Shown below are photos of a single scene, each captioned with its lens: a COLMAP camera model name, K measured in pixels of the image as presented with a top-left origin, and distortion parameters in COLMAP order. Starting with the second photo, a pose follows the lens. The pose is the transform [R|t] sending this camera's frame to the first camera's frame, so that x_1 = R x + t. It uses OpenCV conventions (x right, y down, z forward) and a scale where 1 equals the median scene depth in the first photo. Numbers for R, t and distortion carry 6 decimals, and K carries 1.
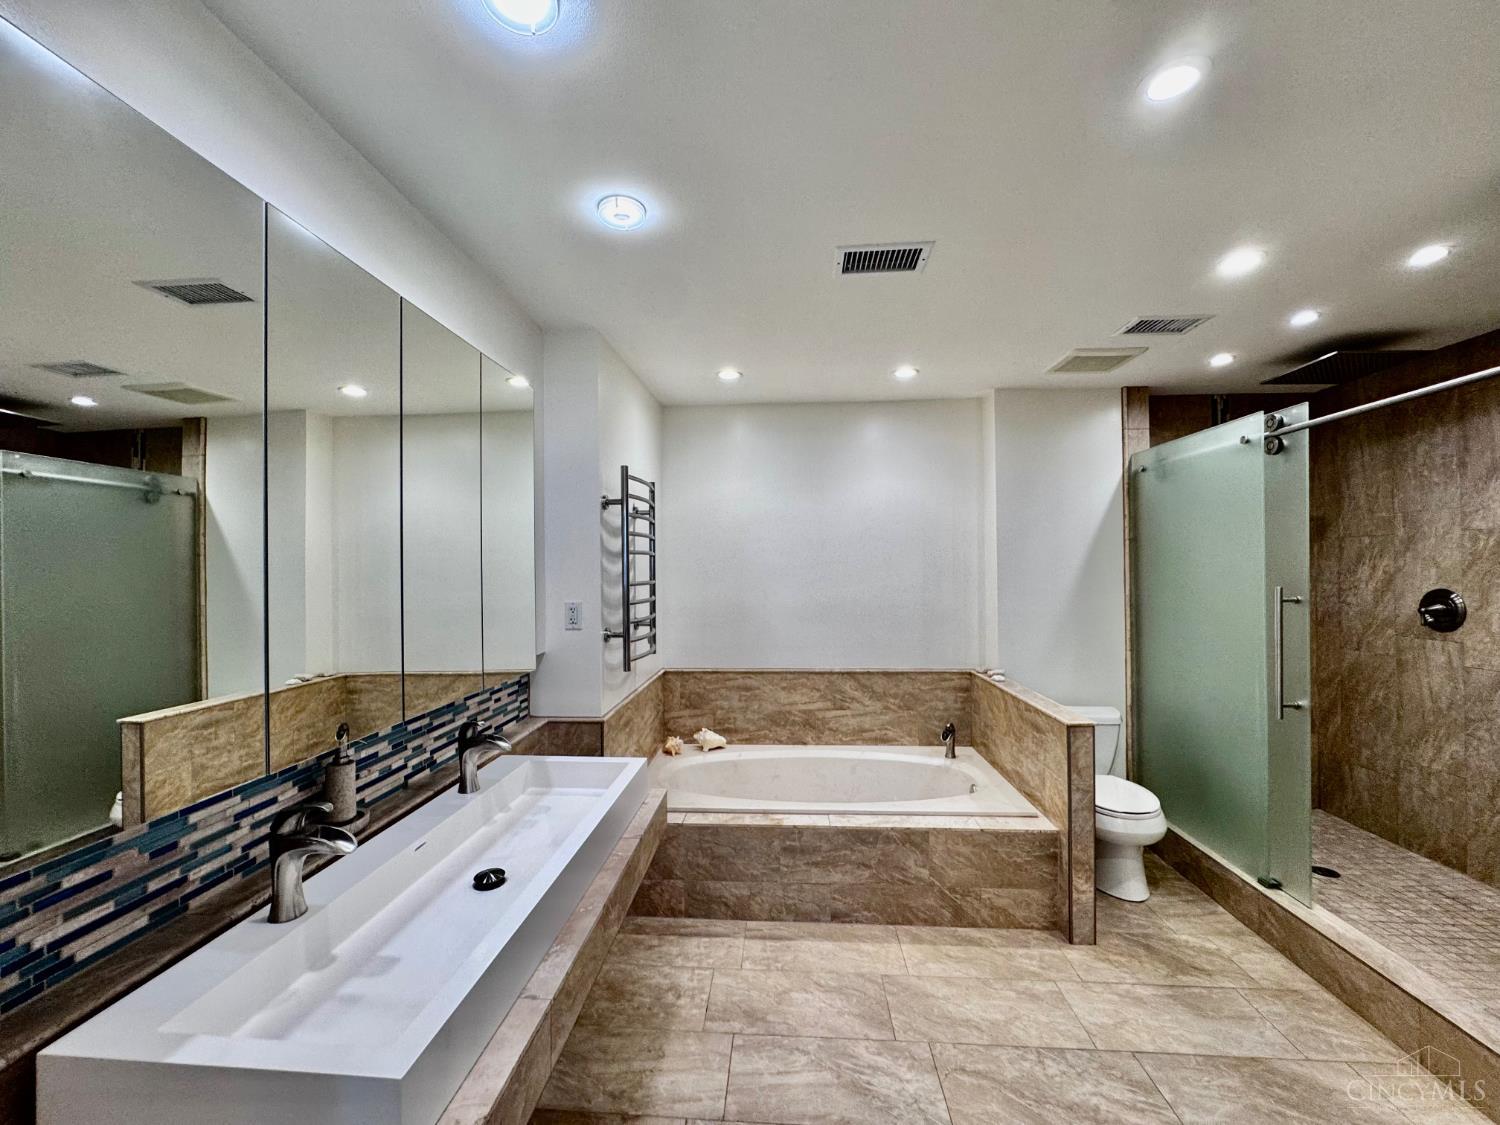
lens RADIAL K [[600.1, 0, 745.6], [0, 600.1, 565.7], [0, 0, 1]] dist [-0.004087, 0.000081]
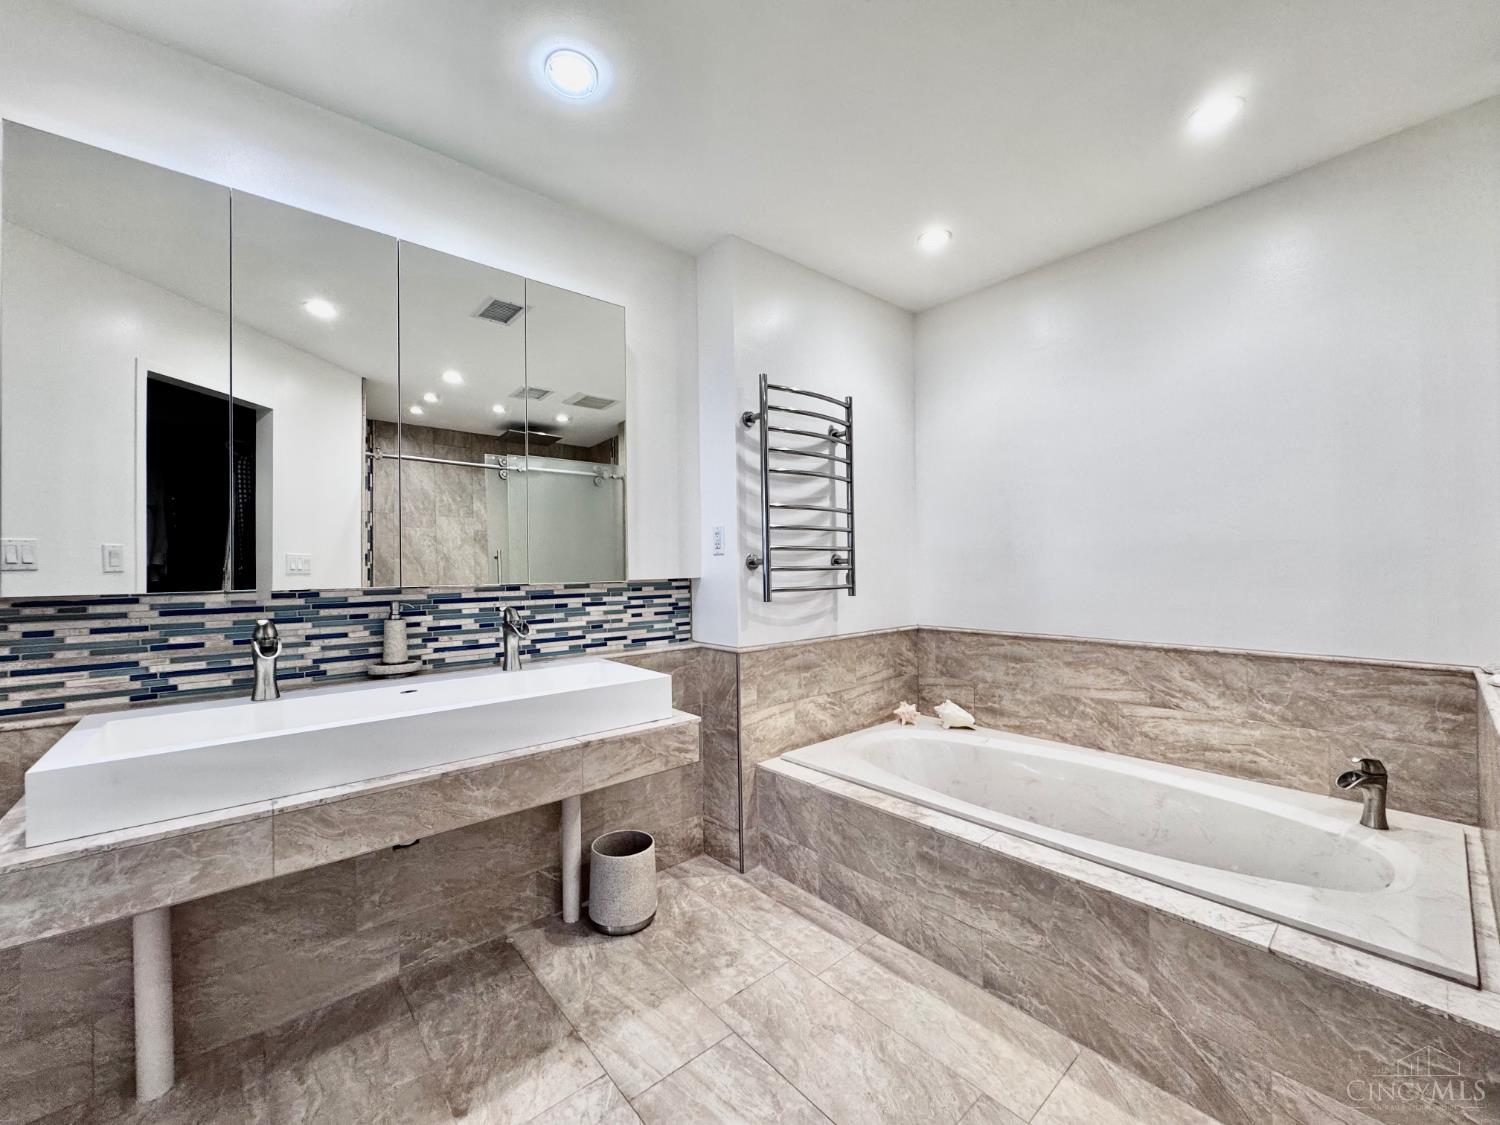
lens RADIAL K [[600.1, 0, 750.2], [0, 600.1, 564.5], [0, 0, 1]] dist [-0.004087, 0.000081]
pose [[0.702599, -0.003084, -0.711579, 0.444346], [0.009678, 0.999940, 0.005222, 0.119342], [0.711520, -0.010556, 0.702586, 0.359494]]
